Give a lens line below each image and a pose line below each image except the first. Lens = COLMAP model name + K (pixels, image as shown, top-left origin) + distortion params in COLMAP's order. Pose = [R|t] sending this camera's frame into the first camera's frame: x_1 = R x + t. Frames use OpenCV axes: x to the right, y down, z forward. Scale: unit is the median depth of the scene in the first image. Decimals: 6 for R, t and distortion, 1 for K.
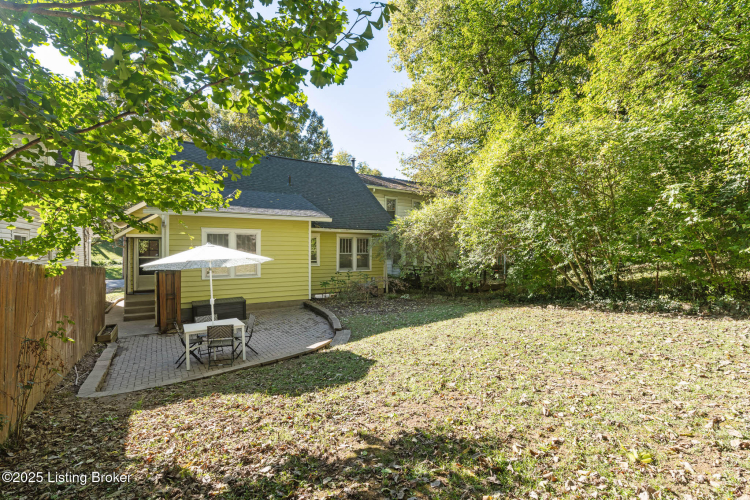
lens RADIAL K [[333.2, 0, 385.7], [0, 333.2, 250.9], [0, 0, 1]] dist [0.001055, 0.000135]
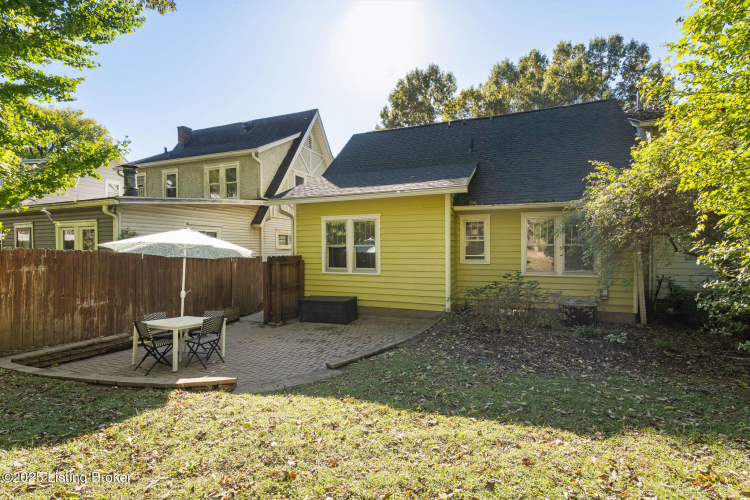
lens RADIAL K [[363.5, 0, 375.0], [0, 363.5, 250.0], [0, 0, 1]] dist [0.001869, -0.007596]
pose [[0.556948, -0.001667, -0.830546, 0.313897], [-0.007235, 0.999950, -0.006858, 0.026046], [0.830516, 0.009828, 0.556908, 0.525487]]
